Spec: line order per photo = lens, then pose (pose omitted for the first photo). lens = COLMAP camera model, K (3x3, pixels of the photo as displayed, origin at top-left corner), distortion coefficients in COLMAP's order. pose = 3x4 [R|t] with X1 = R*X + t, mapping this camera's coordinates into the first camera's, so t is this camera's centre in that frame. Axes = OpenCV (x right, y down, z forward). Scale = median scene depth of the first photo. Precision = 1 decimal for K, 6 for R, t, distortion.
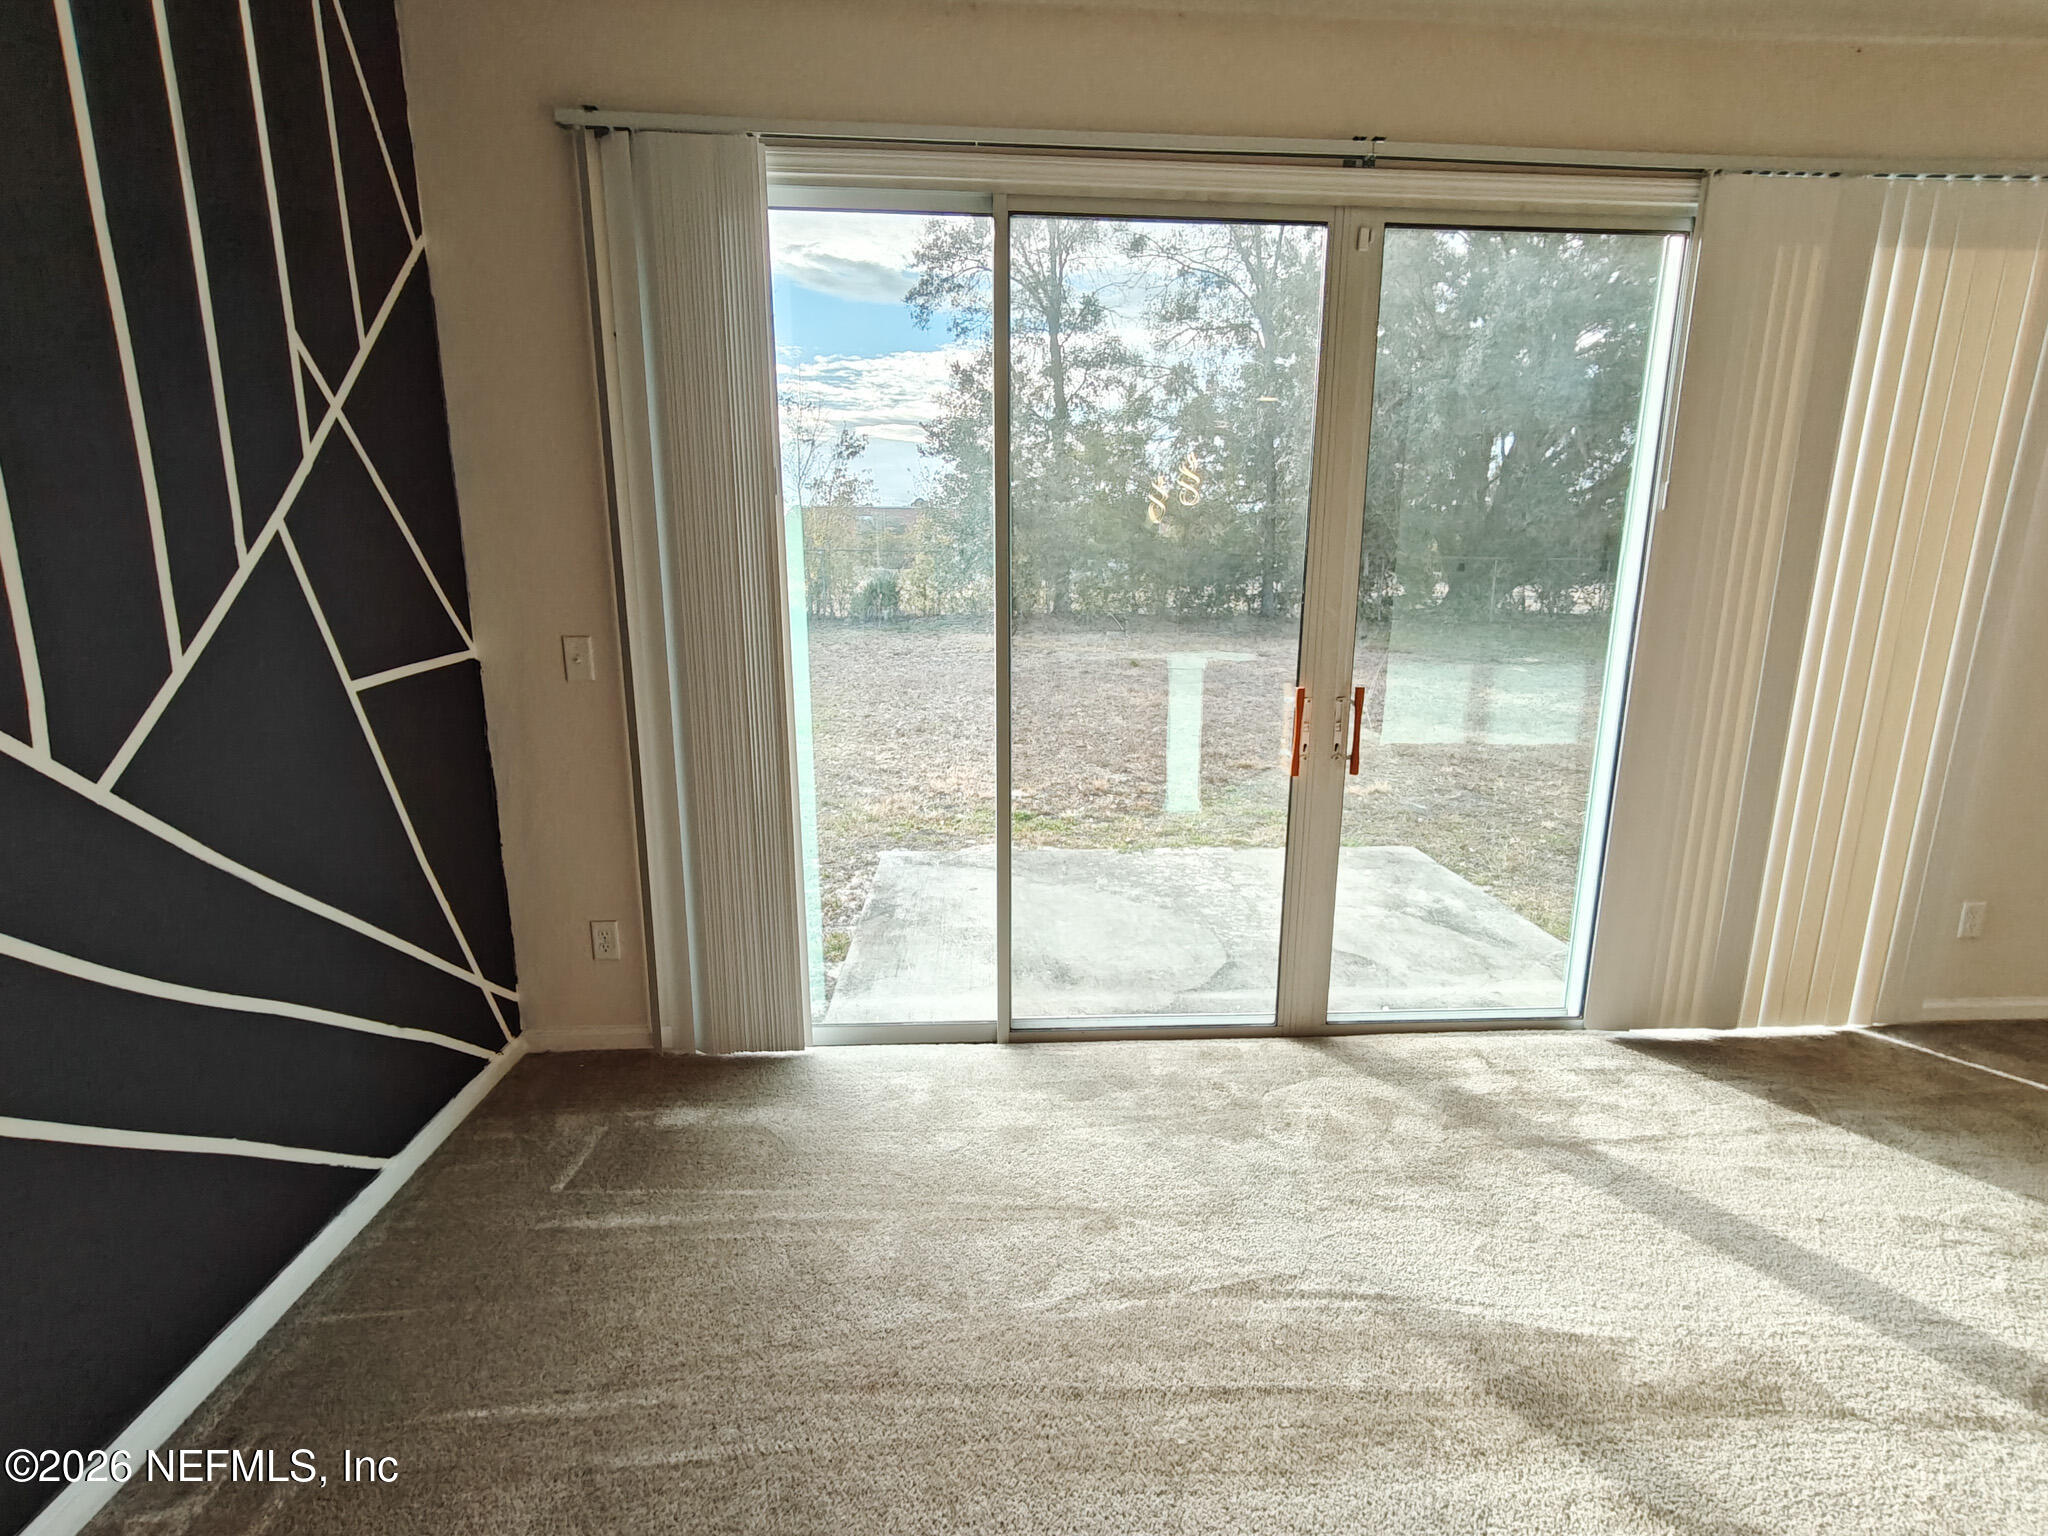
lens RADIAL K [[989.9, 0, 1051.6], [0, 989.9, 785.4], [0, 0, 1]] dist [0.001880, 0.002476]
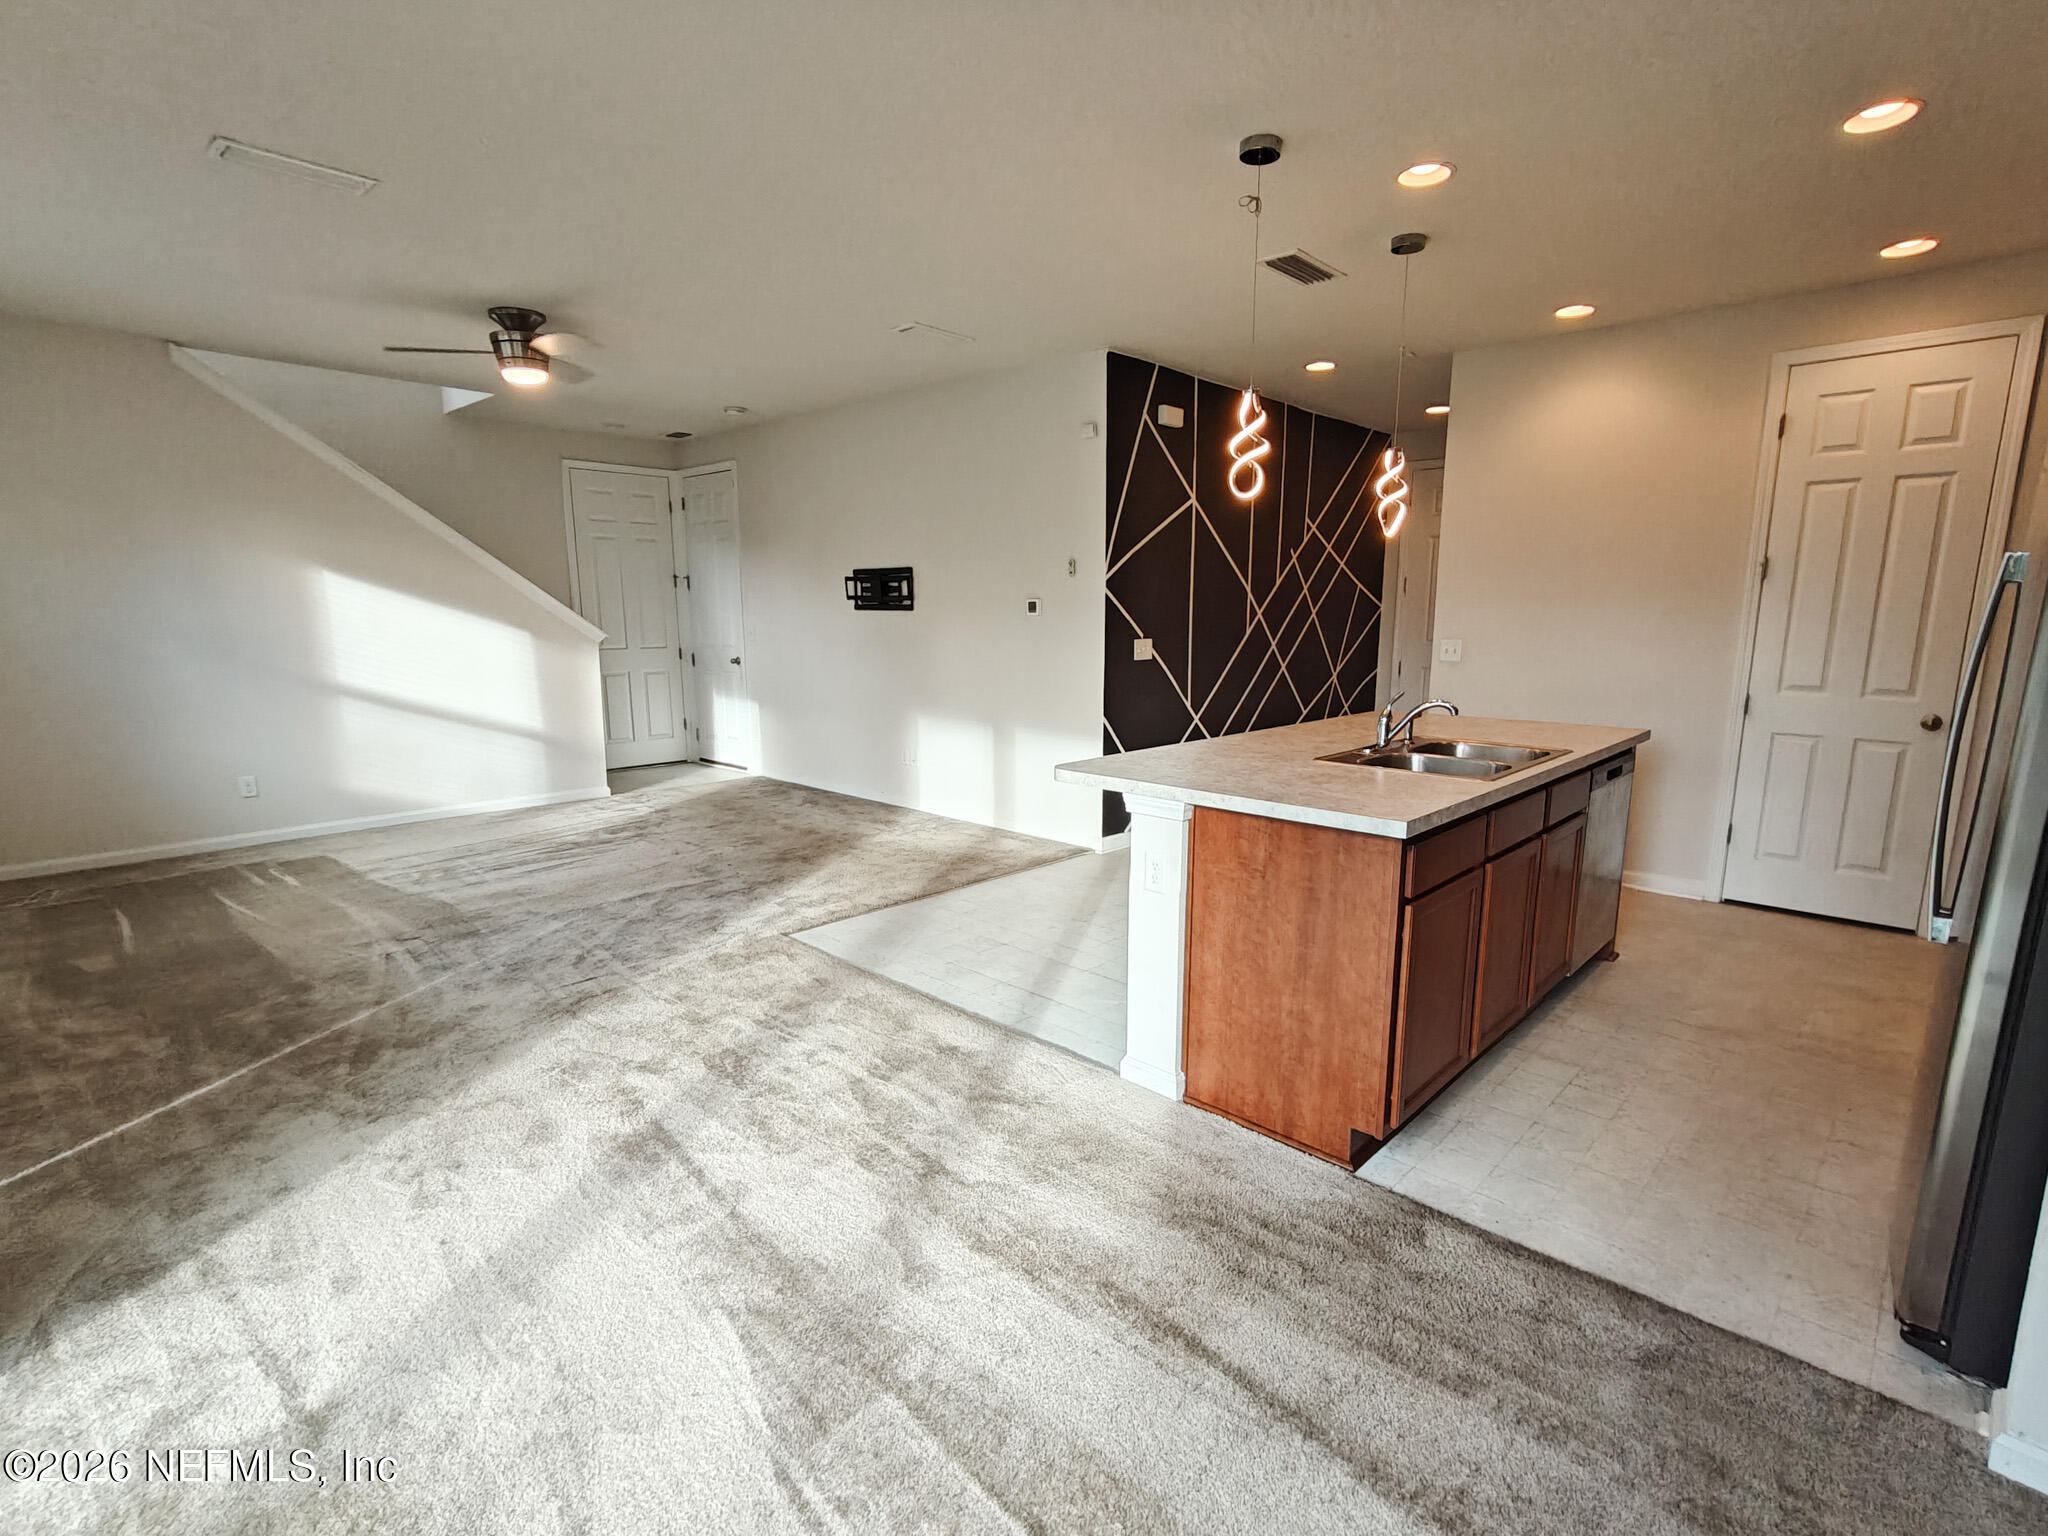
lens RADIAL K [[989.9, 0, 1051.6], [0, 989.9, 785.4], [0, 0, 1]] dist [0.001880, 0.002476]
pose [[-0.693183, -0.138503, 0.707329, -0.279690], [0.148664, 0.932787, 0.328341, -0.217622], [-0.705264, 0.332754, -0.626001, 0.998661]]
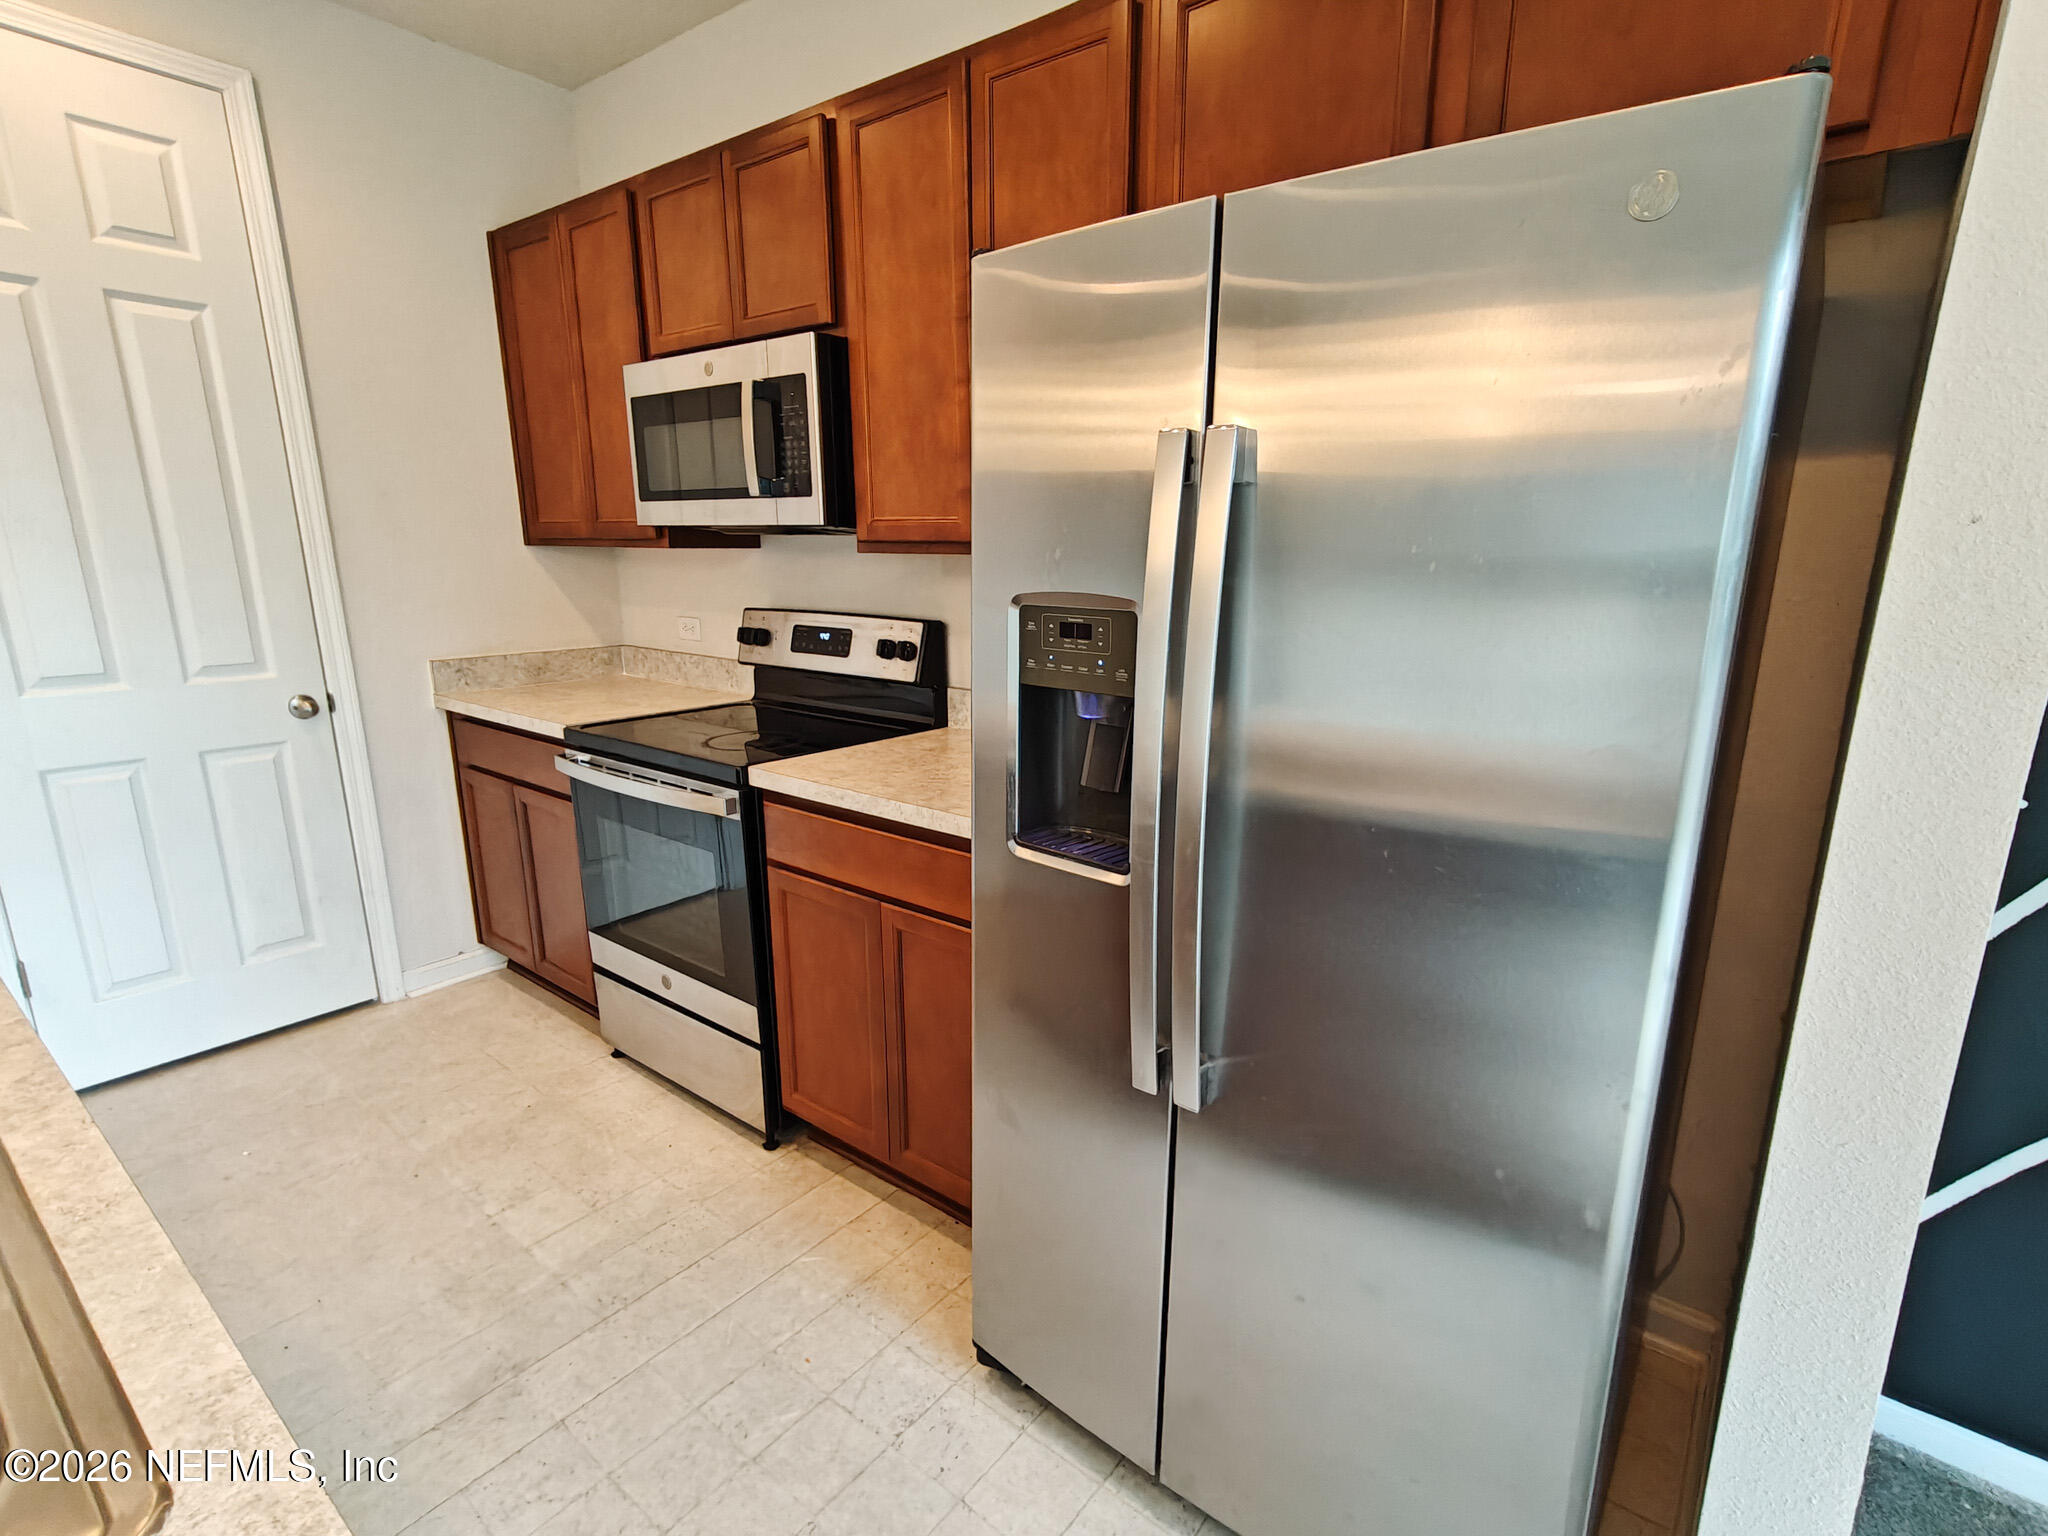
lens RADIAL K [[989.9, 0, 1051.6], [0, 989.9, 785.4], [0, 0, 1]] dist [0.001880, 0.002476]
pose [[-0.655259, 0.169678, -0.736101, 0.219604], [-0.176426, 0.913122, 0.367534, 0.000892], [0.734513, 0.370698, -0.568396, 0.059279]]
